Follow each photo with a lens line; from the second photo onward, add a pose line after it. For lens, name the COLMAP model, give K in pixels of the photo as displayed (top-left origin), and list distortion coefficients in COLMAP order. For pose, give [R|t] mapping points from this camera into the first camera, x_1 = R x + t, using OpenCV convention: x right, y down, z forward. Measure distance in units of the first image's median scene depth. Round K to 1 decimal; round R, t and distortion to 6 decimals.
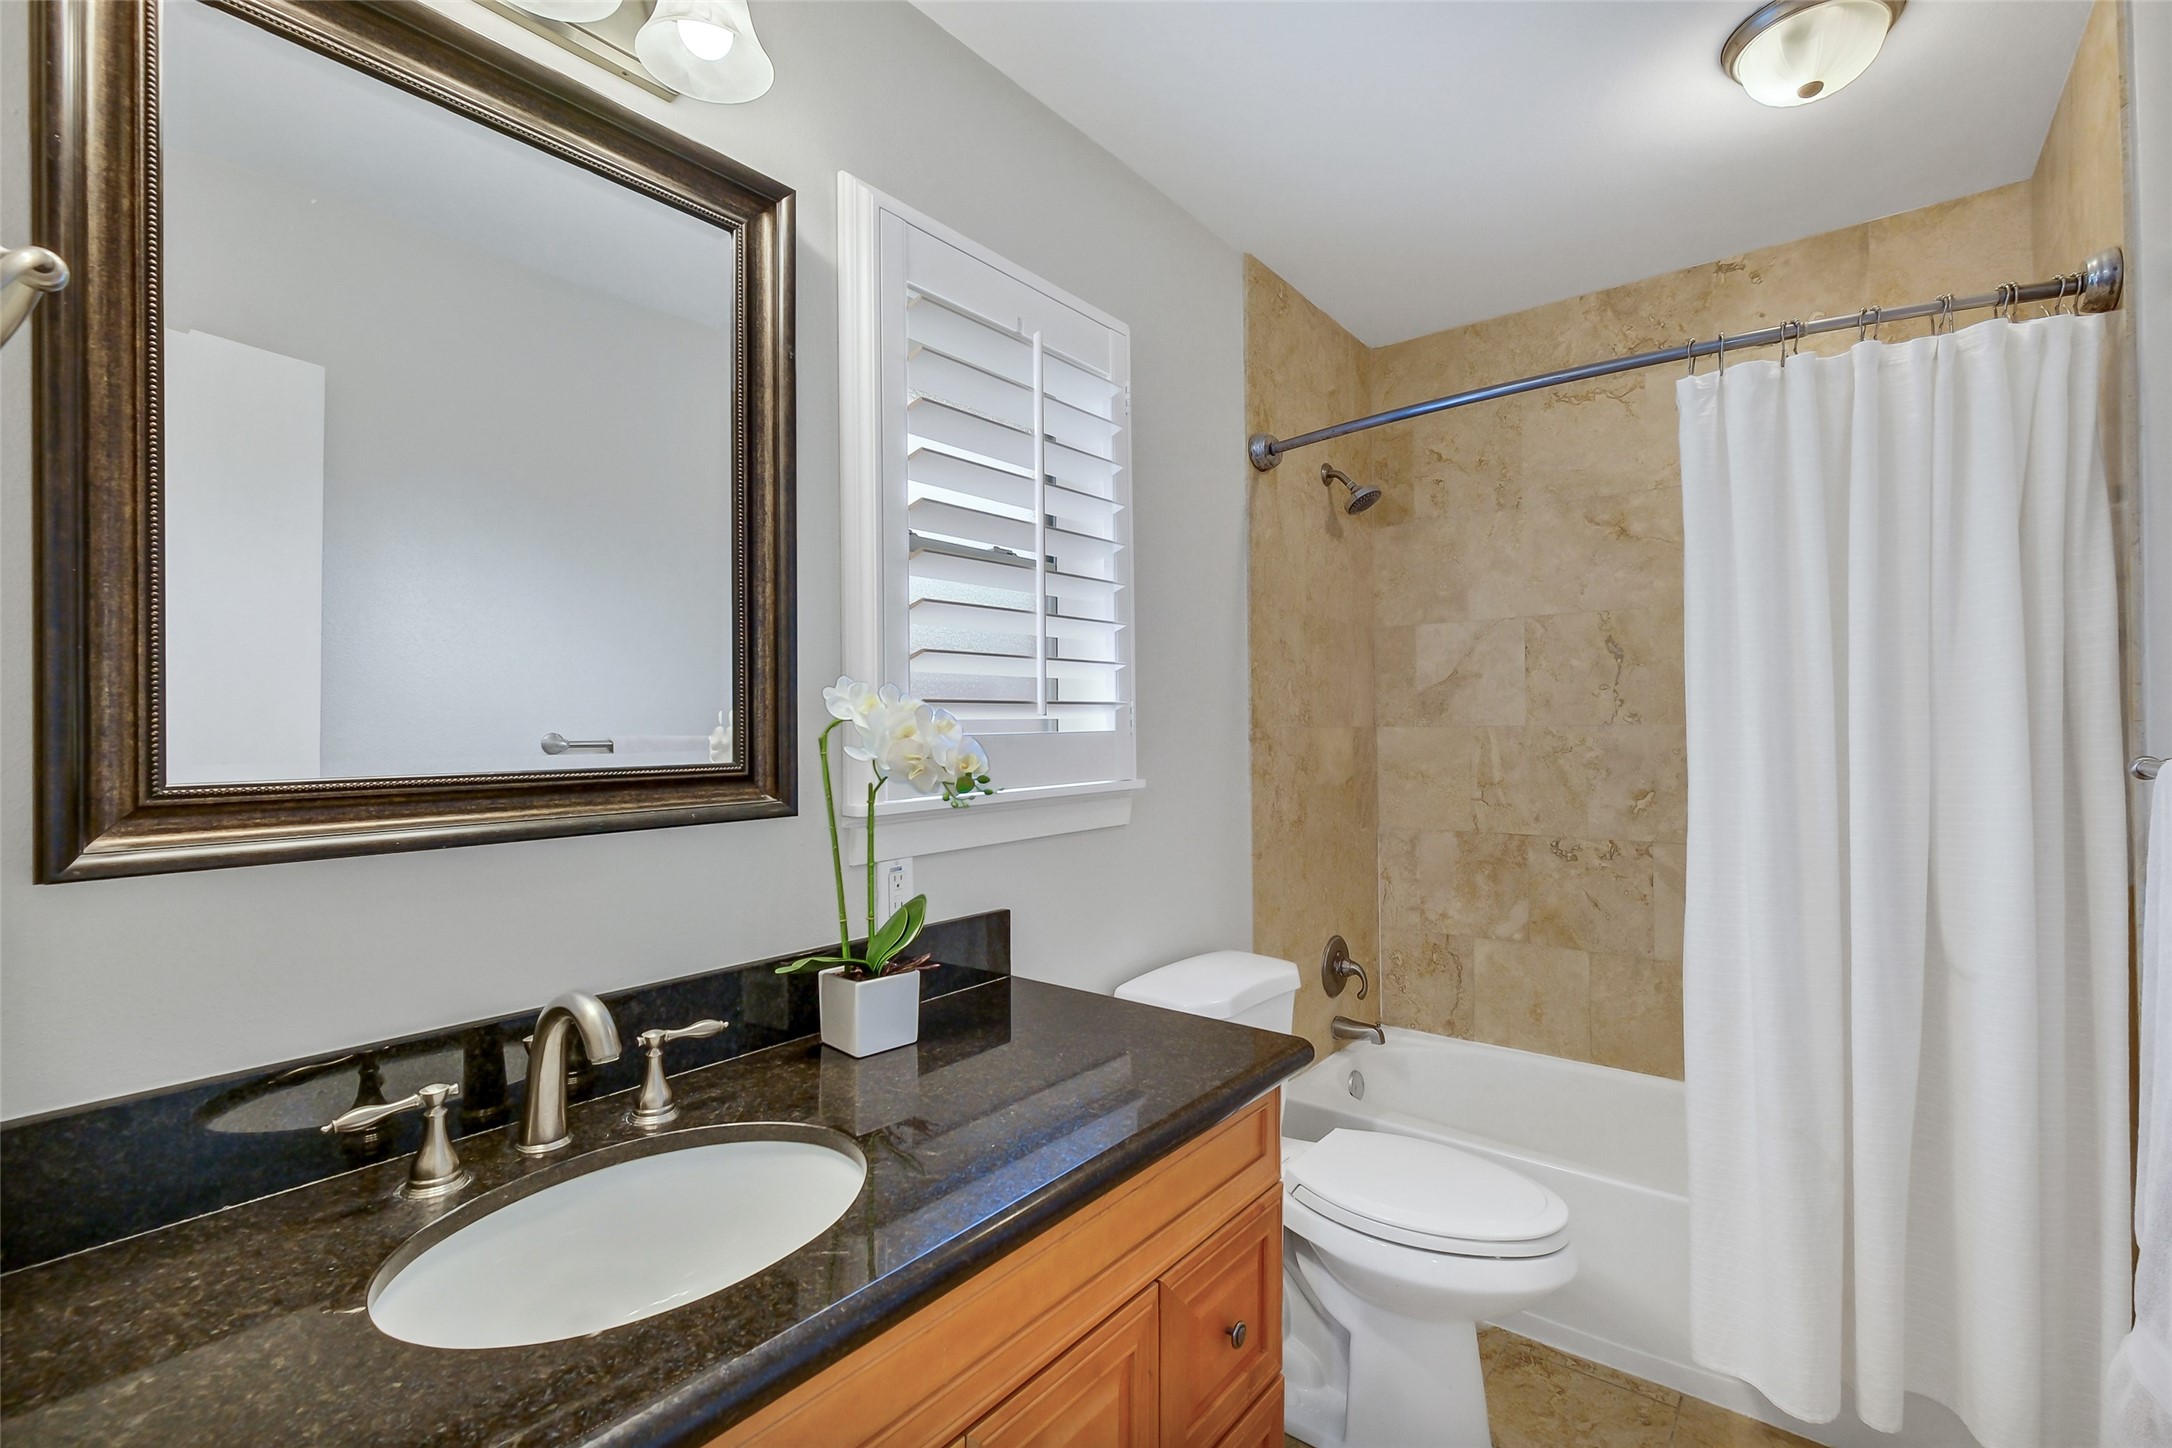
lens RADIAL K [[958.5, 0, 1088.3], [0, 958.5, 723.0], [0, 0, 1]] dist [-0.002370, 0.000074]
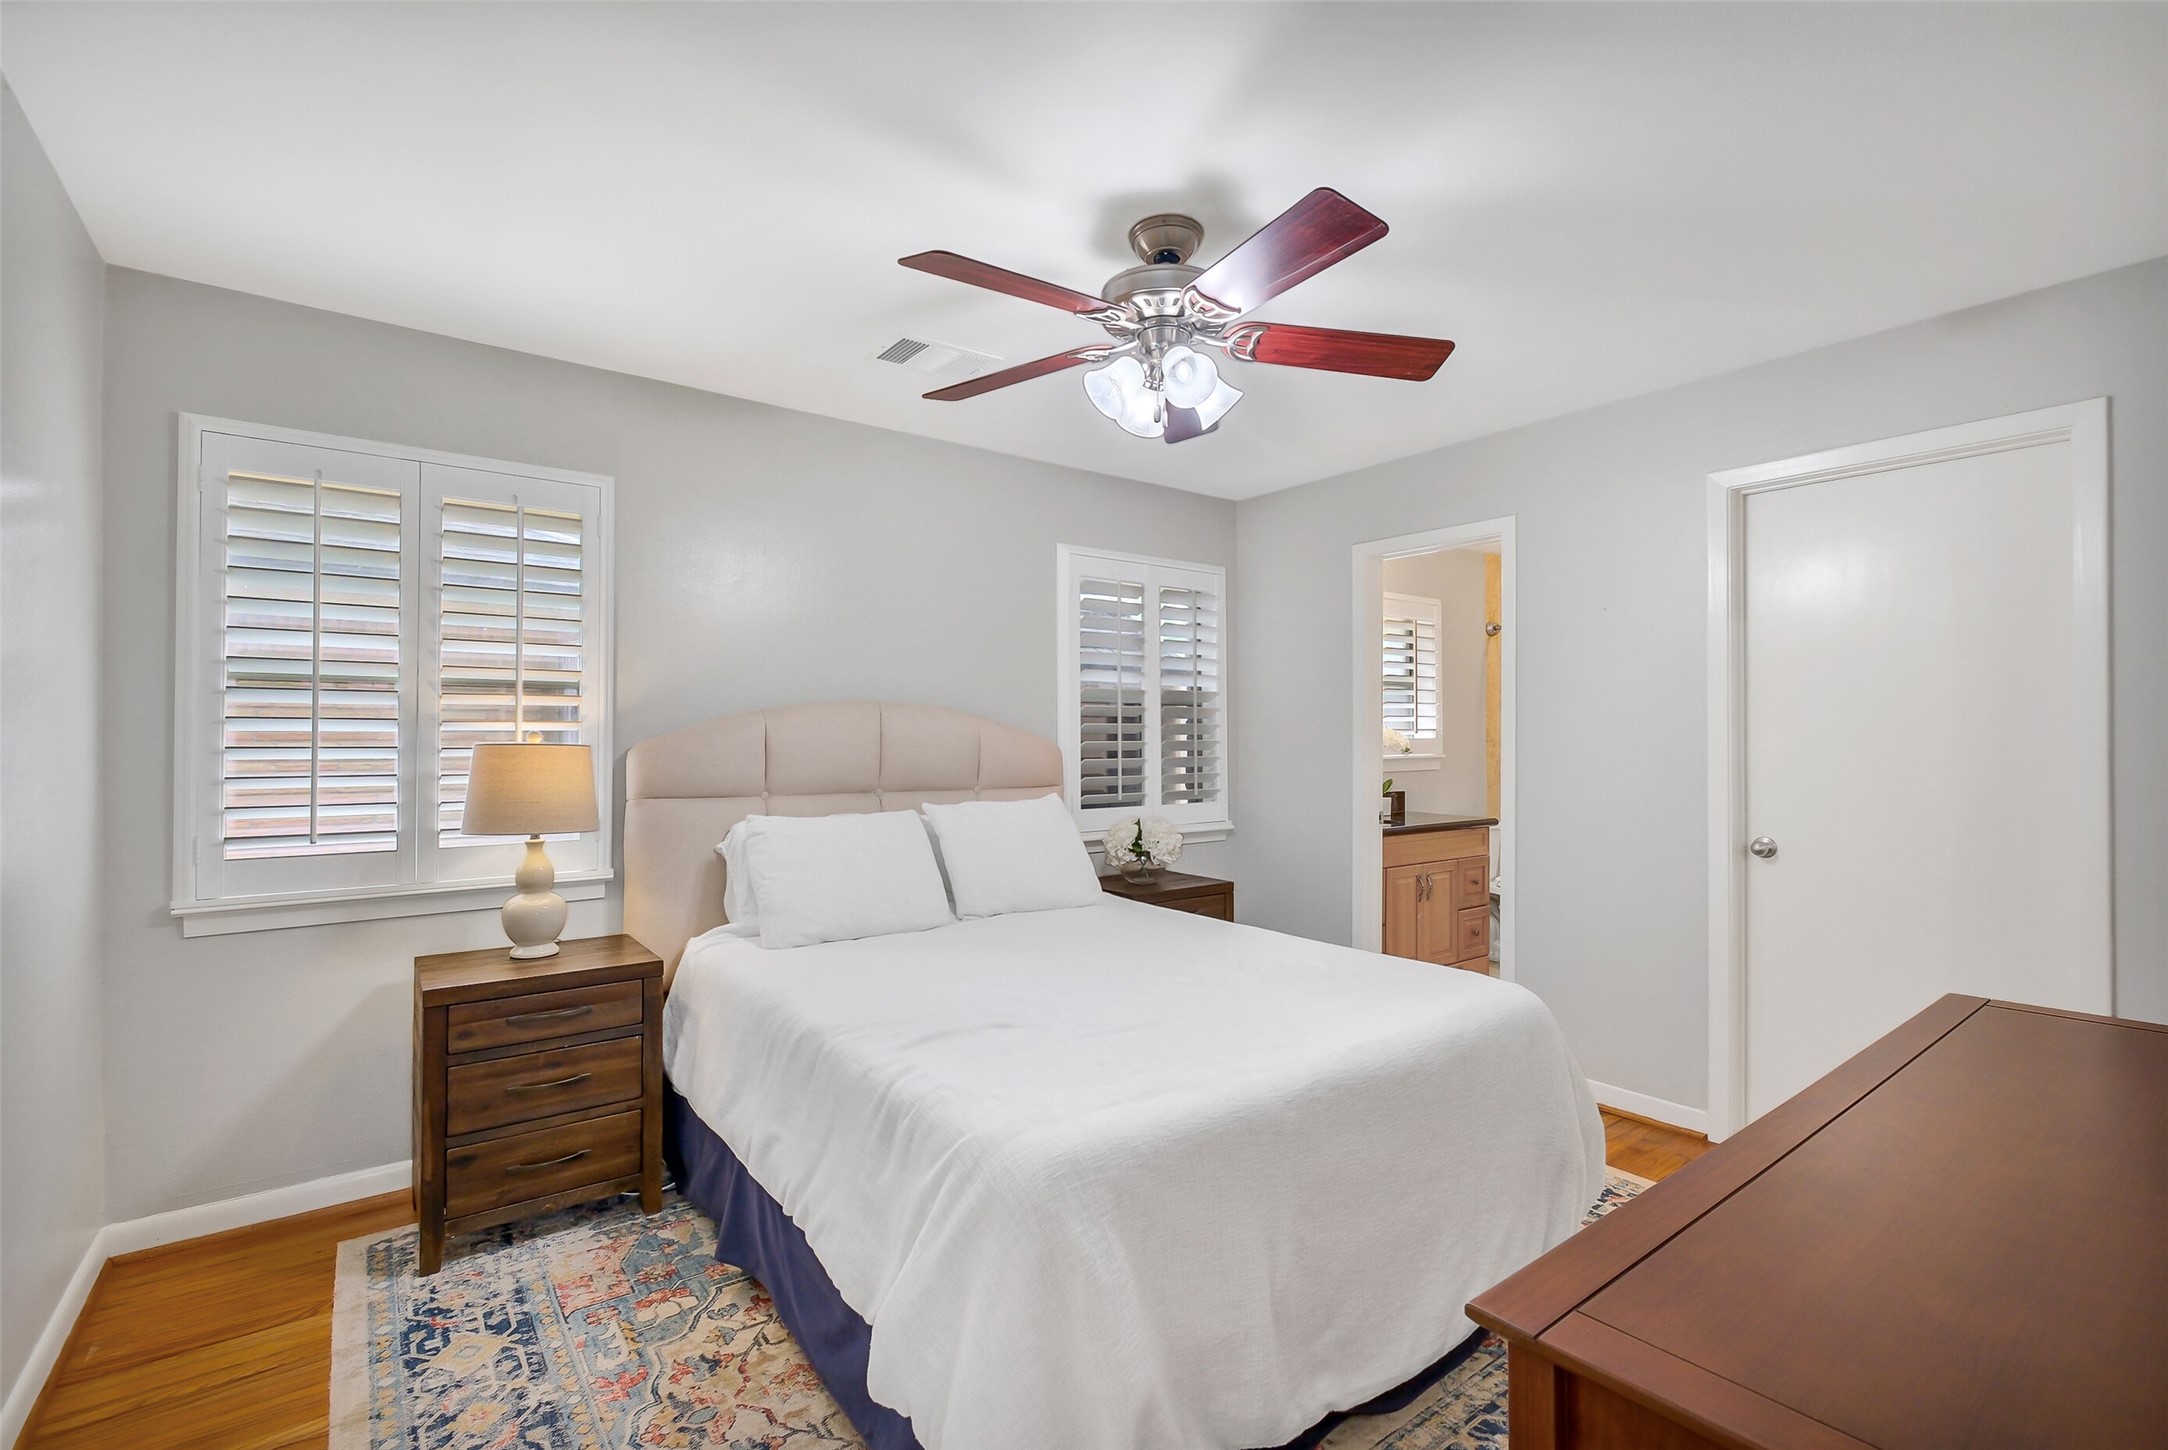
lens RADIAL K [[944.5, 0, 1077.5], [0, 944.5, 728.8], [0, 0, 1]] dist [0.000709, 0.000013]
pose [[0.970244, 0.006603, -0.242038, -0.351625], [-0.007216, 0.999973, -0.001647, -0.009319], [0.242020, 0.003345, 0.970265, -2.222304]]
